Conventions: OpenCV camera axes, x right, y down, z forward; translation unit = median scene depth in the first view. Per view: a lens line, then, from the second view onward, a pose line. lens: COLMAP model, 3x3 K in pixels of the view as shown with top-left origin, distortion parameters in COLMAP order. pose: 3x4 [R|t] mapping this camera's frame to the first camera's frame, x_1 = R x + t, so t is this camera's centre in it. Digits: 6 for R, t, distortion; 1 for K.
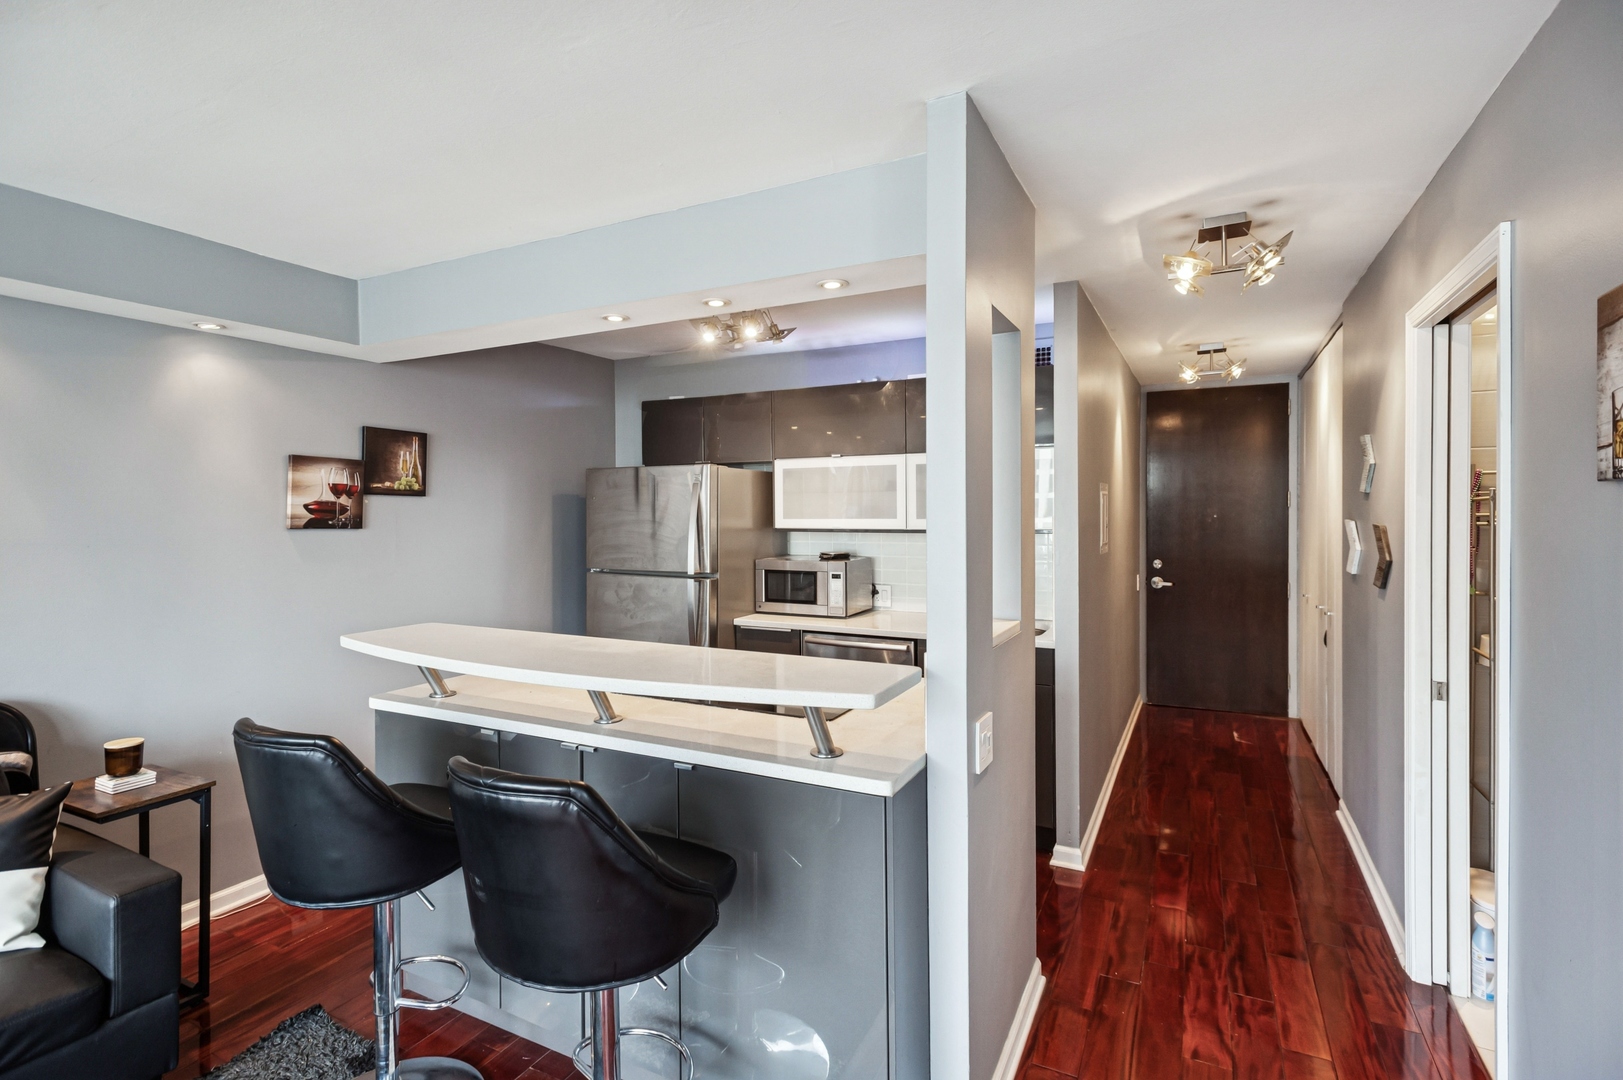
lens RADIAL K [[768.6, 0, 810.6], [0, 768.6, 517.2], [0, 0, 1]] dist [0.023360, -0.007186]
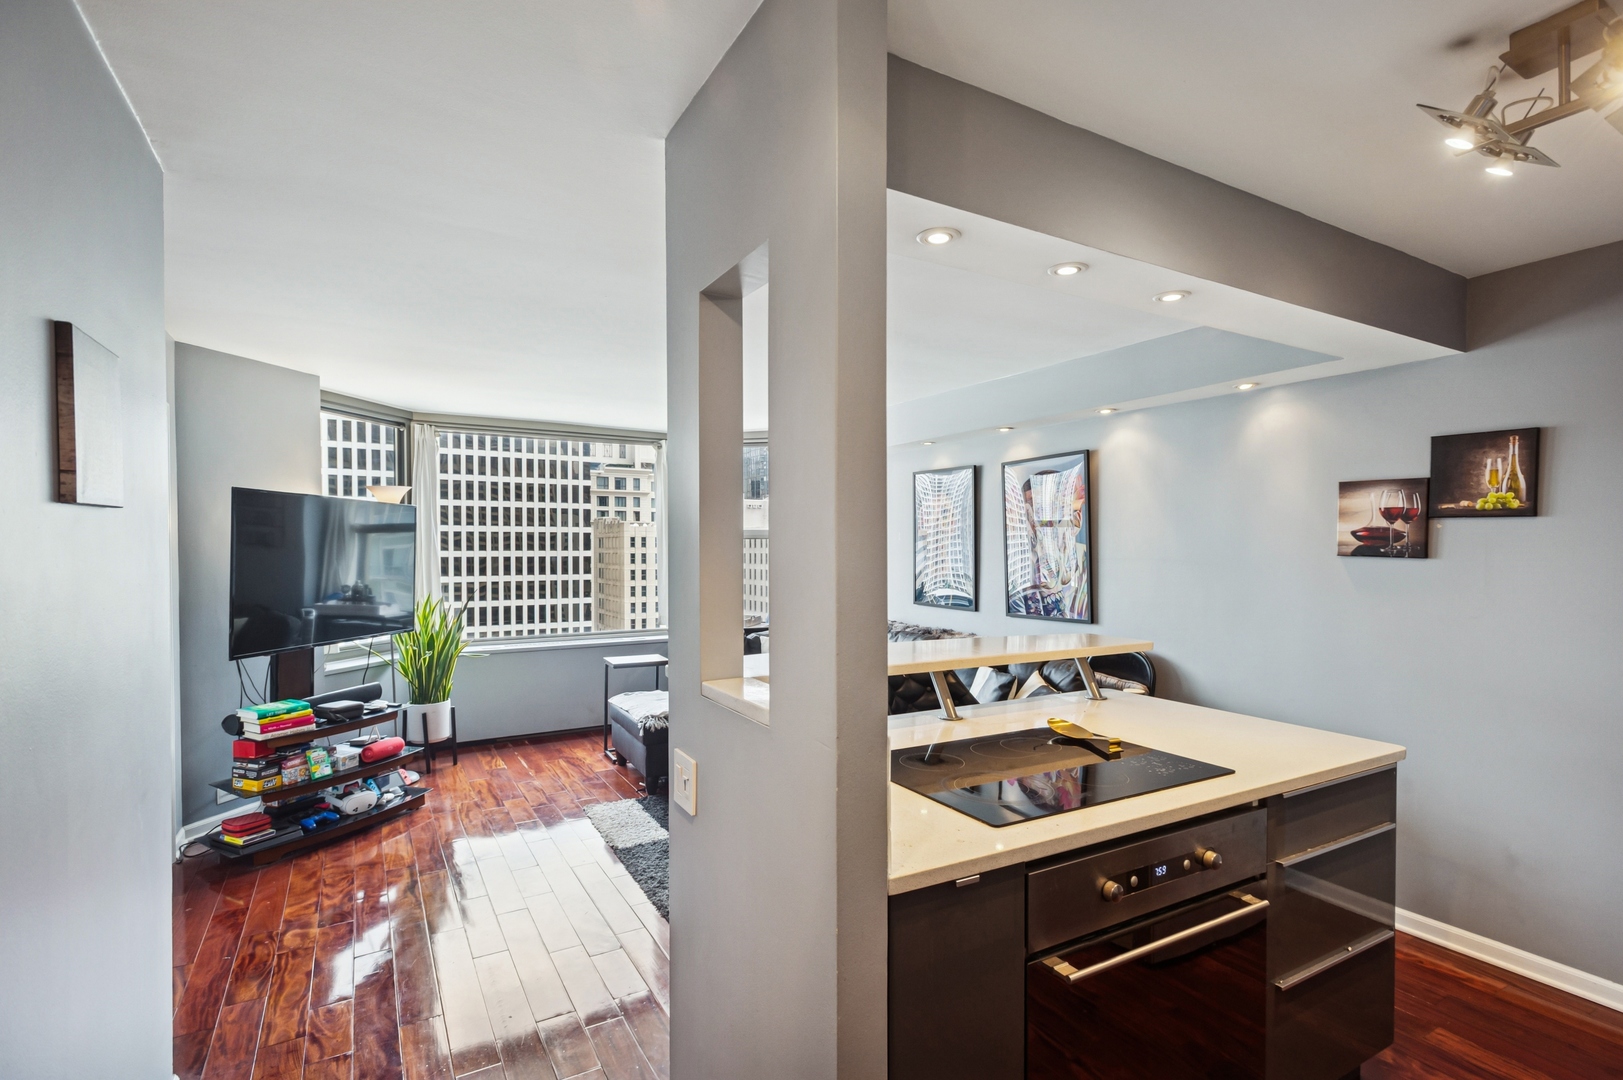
lens RADIAL K [[765.8, 0, 811.7], [0, 765.8, 556.8], [0, 0, 1]] dist [0.005909, 0.000017]
pose [[-0.539219, 0.014416, -0.842042, 0.497600], [-0.006900, 0.999744, 0.021535, -0.000296], [0.842137, 0.017422, -0.538982, 0.885853]]
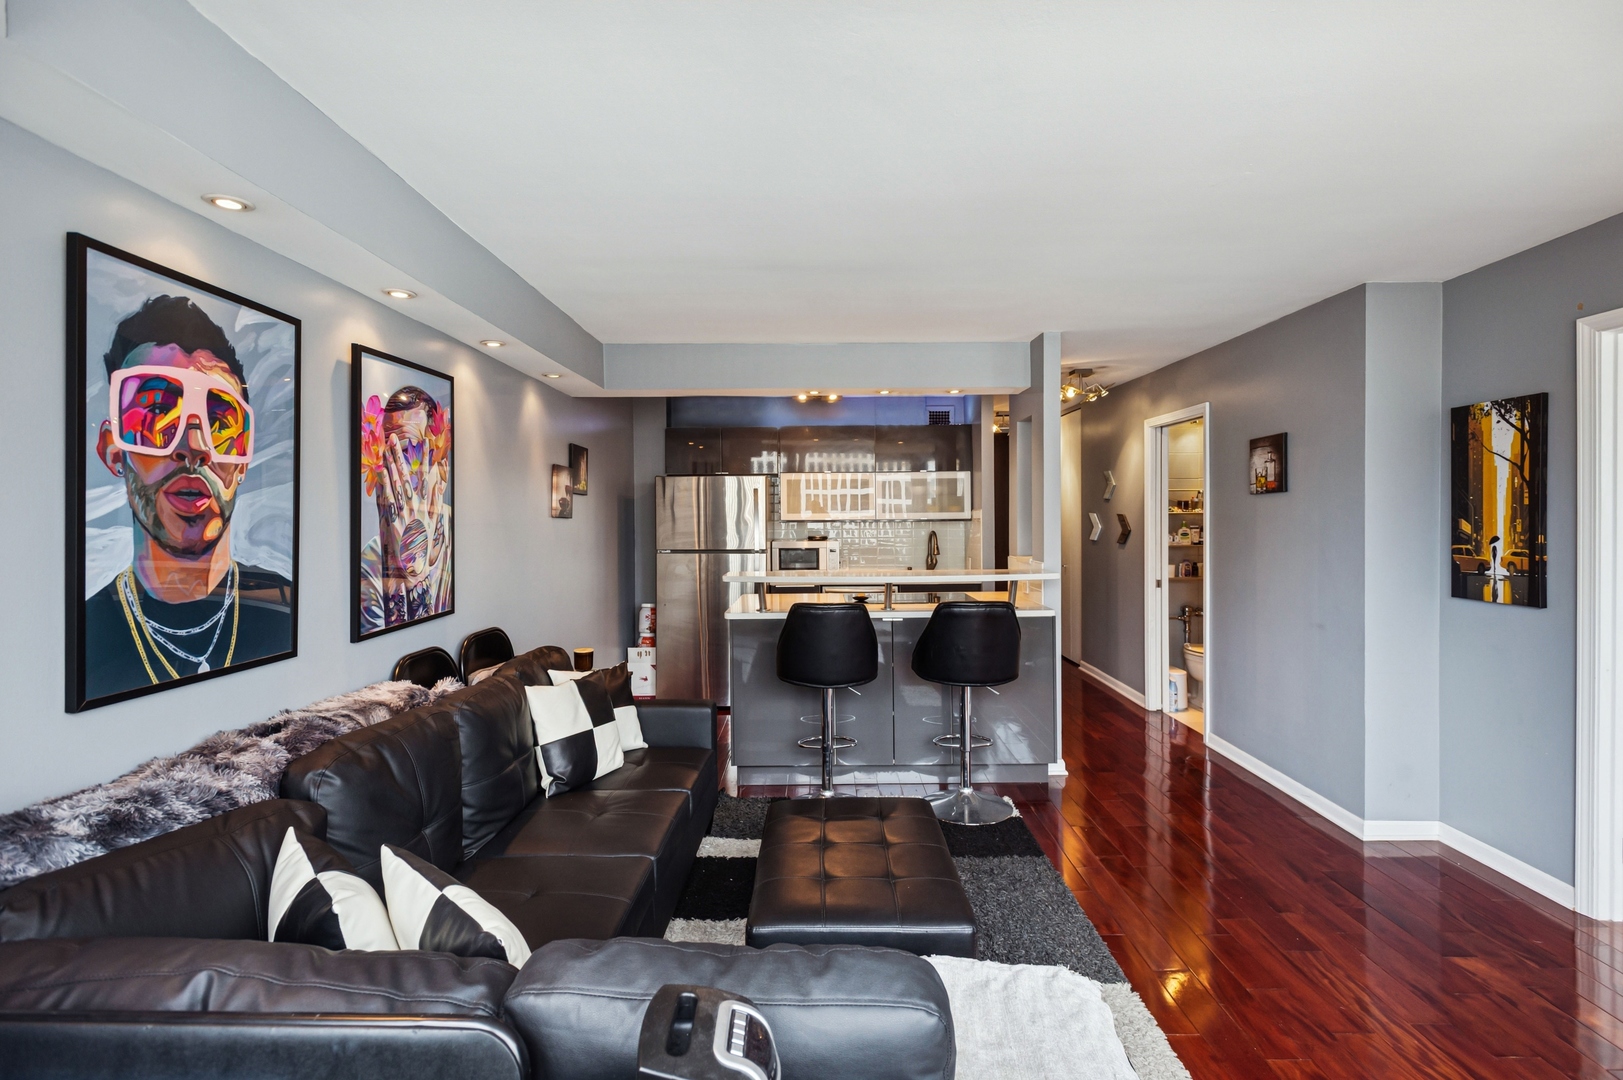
lens RADIAL K [[760.0, 0, 819.8], [0, 760.0, 519.8], [0, 0, 1]] dist [0.016597, -0.006920]
pose [[0.889436, -0.002895, 0.457050, -0.804168], [0.005423, 0.999976, -0.004218, 0.025612], [-0.457027, 0.006230, 0.889431, -0.400822]]
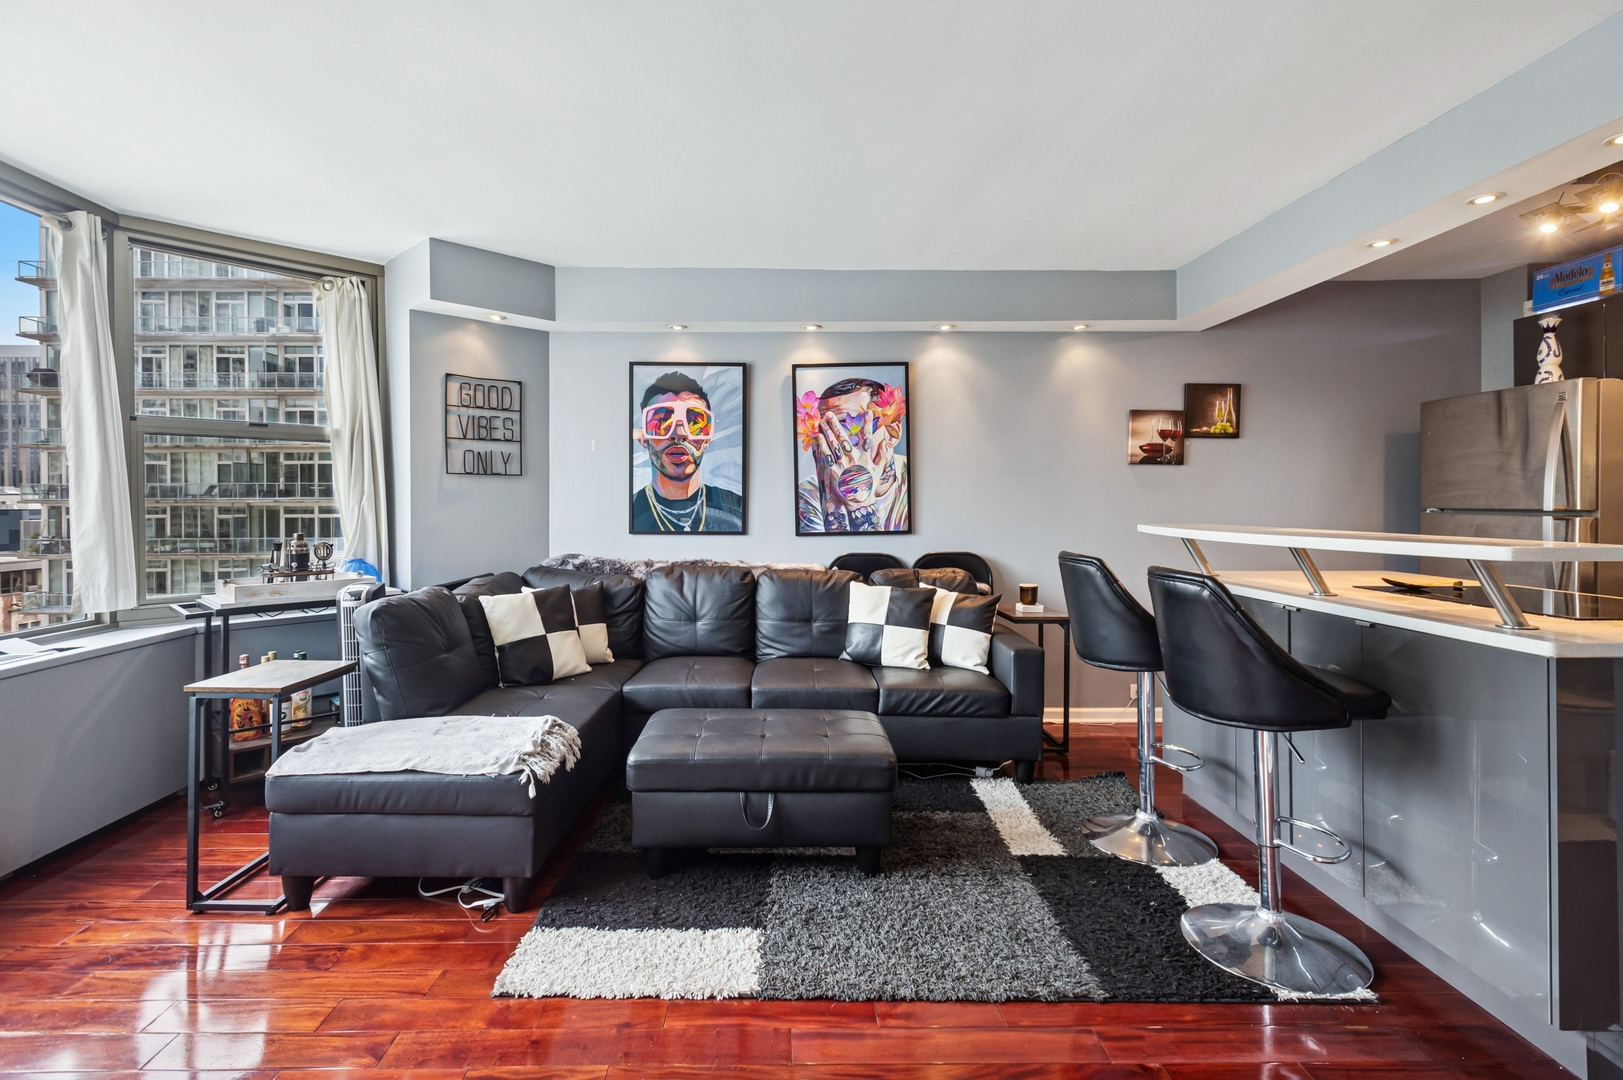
lens RADIAL K [[784.5, 0, 781.5], [0, 784.5, 501.1], [0, 0, 1]] dist [0.011698, -0.000485]
pose [[0.459365, 0.004351, -0.888237, 0.259885], [-0.007318, 0.999973, 0.001114, 0.077188], [0.888218, 0.005988, 0.459384, -0.172270]]
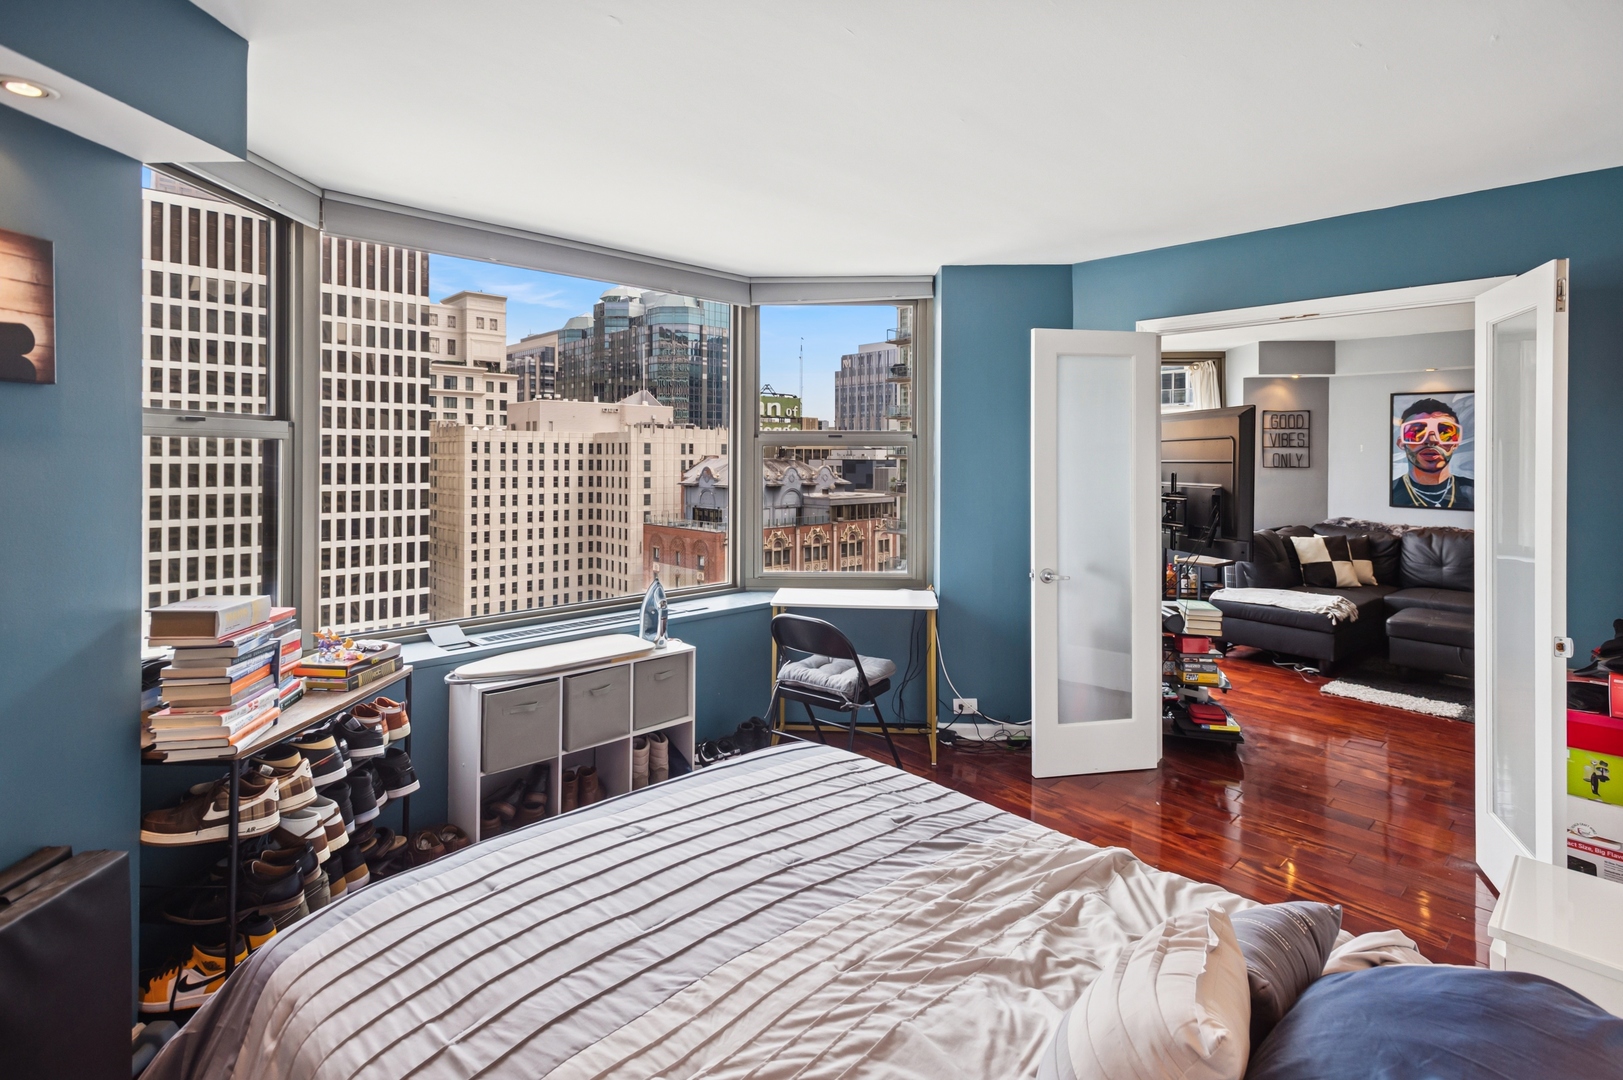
lens RADIAL K [[781.5, 0, 821.4], [0, 781.5, 452.4], [0, 0, 1]] dist [0.012378, -0.000648]
pose [[-0.338036, 0.001119, -0.941133, 1.314786], [-0.011651, 0.999918, 0.005374, 0.005933], [0.941061, 0.012782, -0.337995, -0.471074]]
